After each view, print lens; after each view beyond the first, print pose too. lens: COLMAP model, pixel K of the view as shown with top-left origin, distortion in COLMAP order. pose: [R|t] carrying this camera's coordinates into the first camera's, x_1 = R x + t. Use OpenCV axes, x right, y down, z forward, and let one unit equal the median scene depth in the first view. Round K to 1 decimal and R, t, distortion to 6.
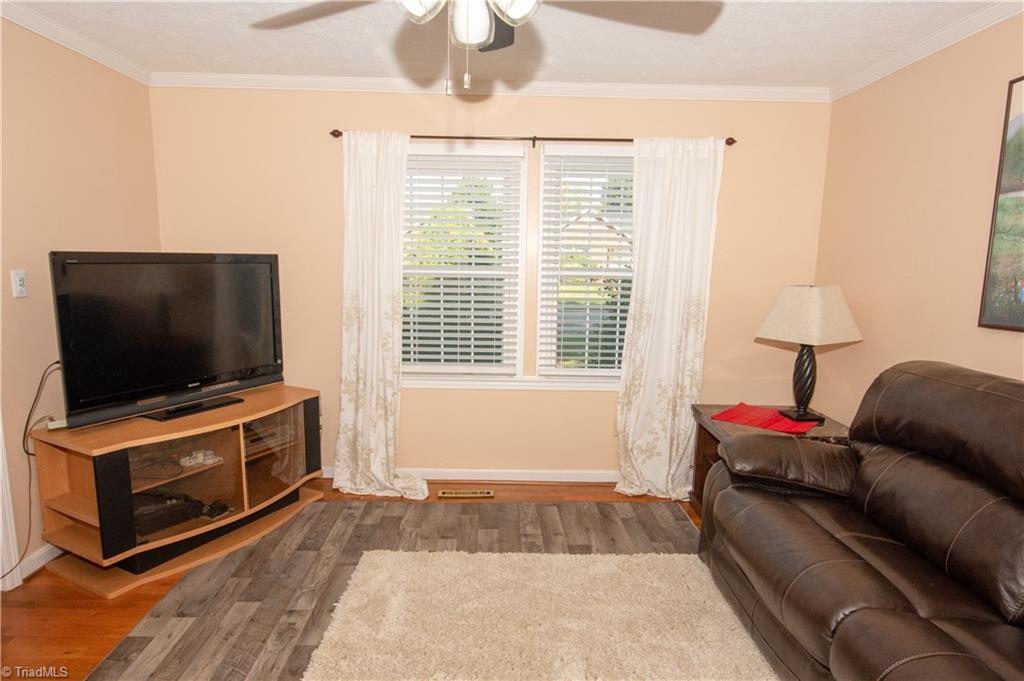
lens RADIAL K [[566.8, 0, 512.6], [0, 566.8, 348.2], [0, 0, 1]] dist [-0.000709, 0.001662]
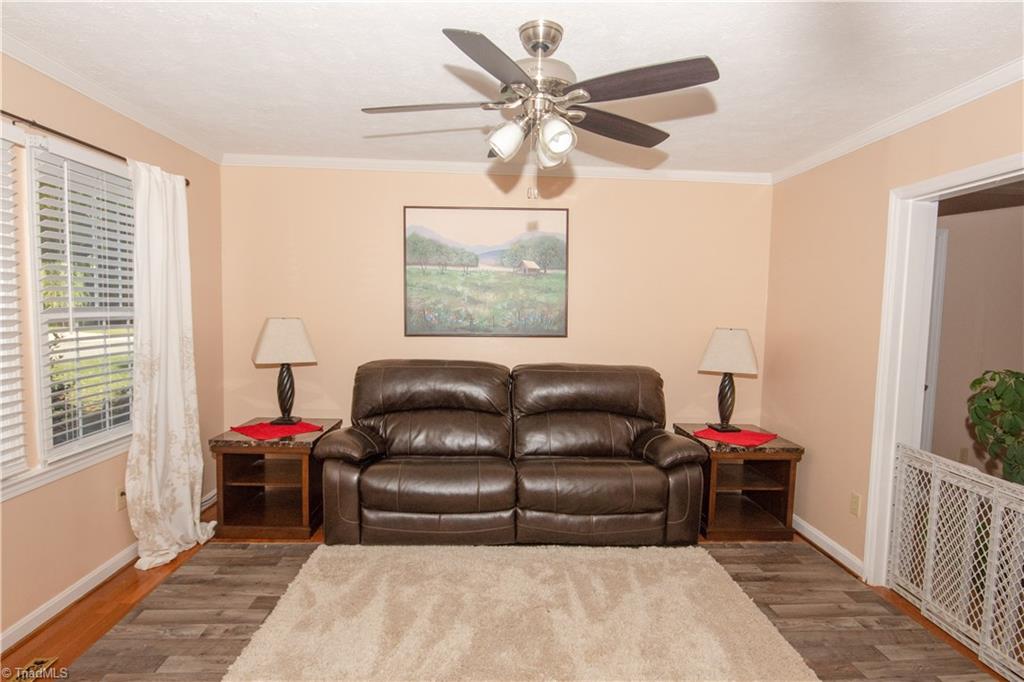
lens RADIAL K [[566.8, 0, 512.6], [0, 566.8, 348.7], [0, 0, 1]] dist [-0.000709, 0.001662]
pose [[-0.017401, -0.092472, 0.995563, -0.825529], [0.125651, 0.987618, 0.093930, -0.105246], [-0.991922, 0.126728, -0.005566, 0.559156]]
